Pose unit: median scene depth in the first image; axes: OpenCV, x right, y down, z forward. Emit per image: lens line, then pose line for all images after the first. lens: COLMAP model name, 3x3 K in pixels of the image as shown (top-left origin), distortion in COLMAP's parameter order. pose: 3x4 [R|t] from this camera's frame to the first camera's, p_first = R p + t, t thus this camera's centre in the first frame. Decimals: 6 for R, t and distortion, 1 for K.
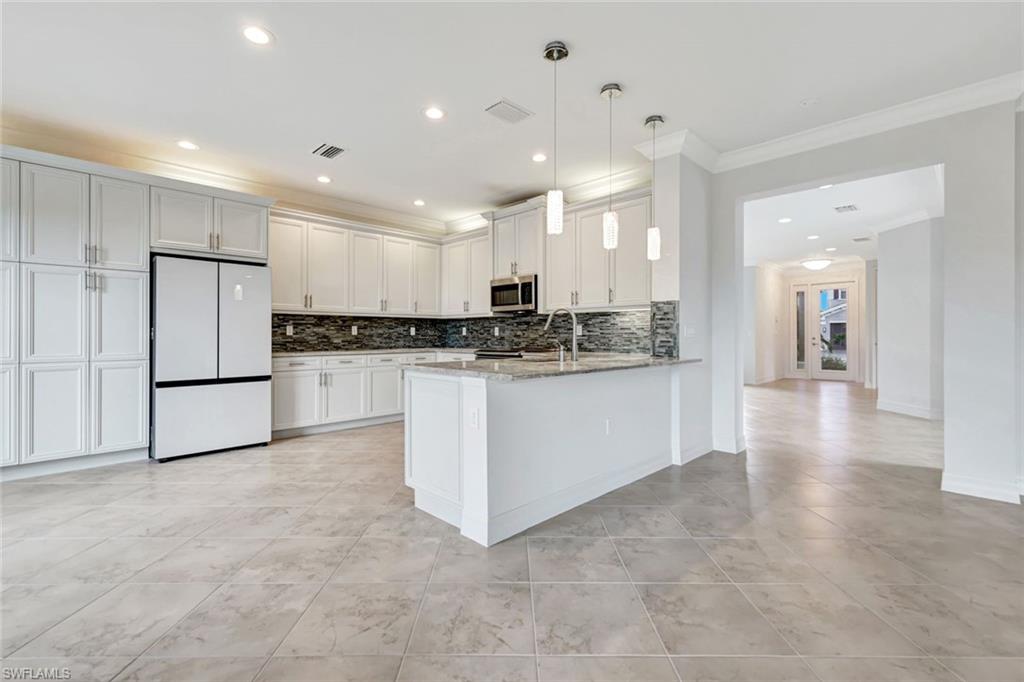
lens RADIAL K [[449.4, 0, 511.8], [0, 449.4, 331.9], [0, 0, 1]] dist [0.001274, 0.000028]
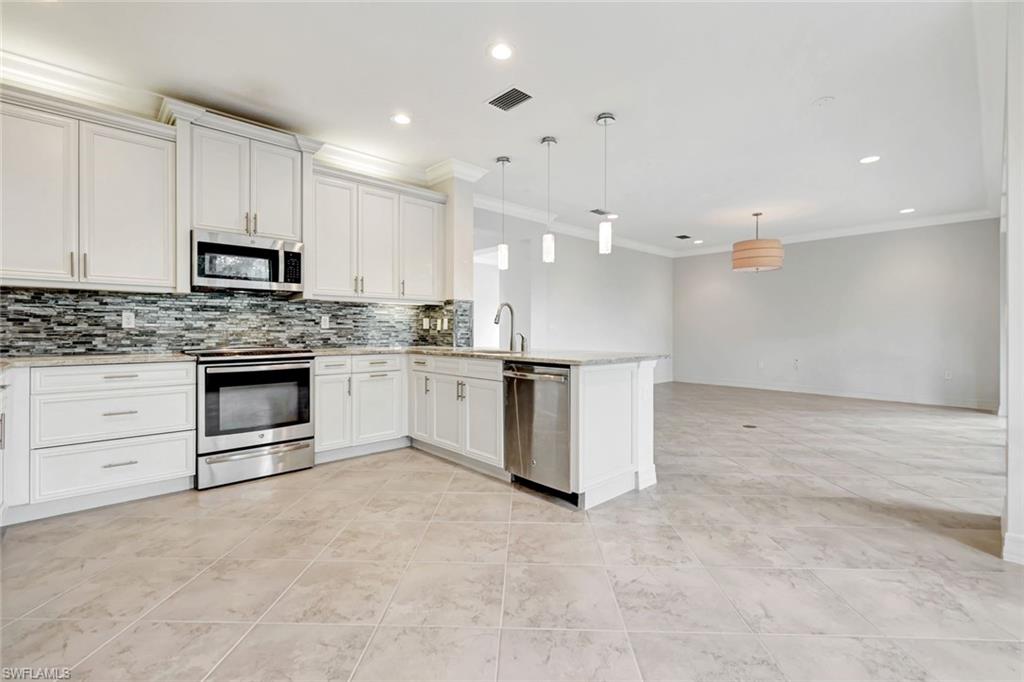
lens RADIAL K [[449.4, 0, 513.3], [0, 449.4, 331.0], [0, 0, 1]] dist [0.001274, 0.000028]
pose [[0.031335, -0.001624, 0.999508, -0.684278], [-0.008360, 0.999963, 0.001887, 0.008383], [-0.999474, -0.008415, 0.031321, 0.665334]]
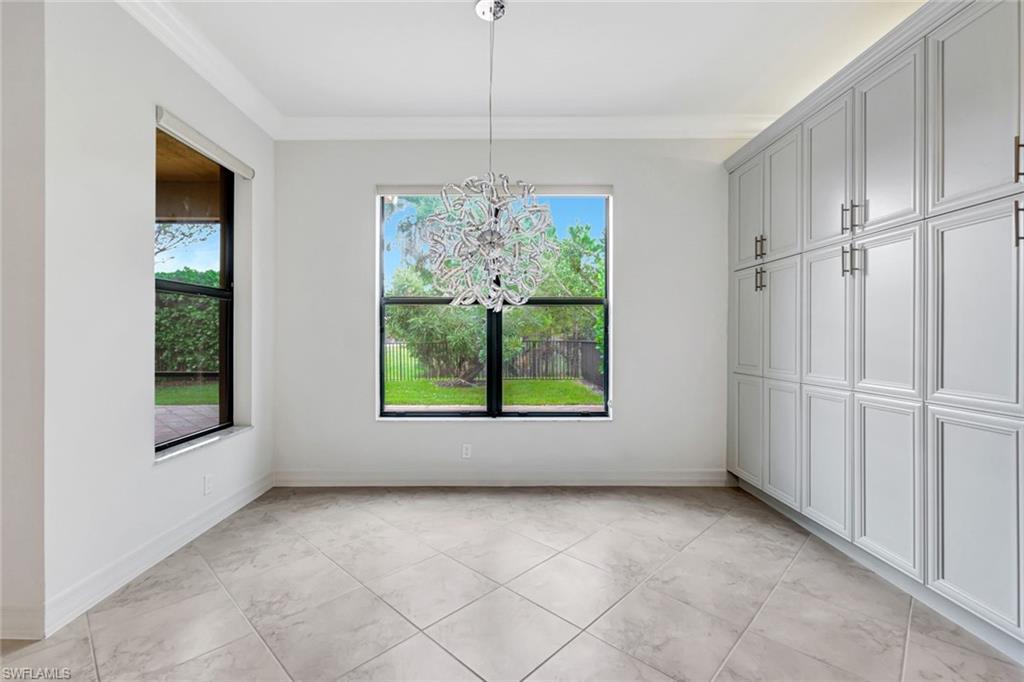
lens RADIAL K [[449.4, 0, 504.1], [0, 449.4, 335.4], [0, 0, 1]] dist [0.001274, 0.000028]
pose [[-0.700608, 0.000137, -0.713546, -0.233921], [0.003343, 0.999990, -0.003090, -0.008377], [0.713538, -0.004550, -0.700601, 0.705363]]
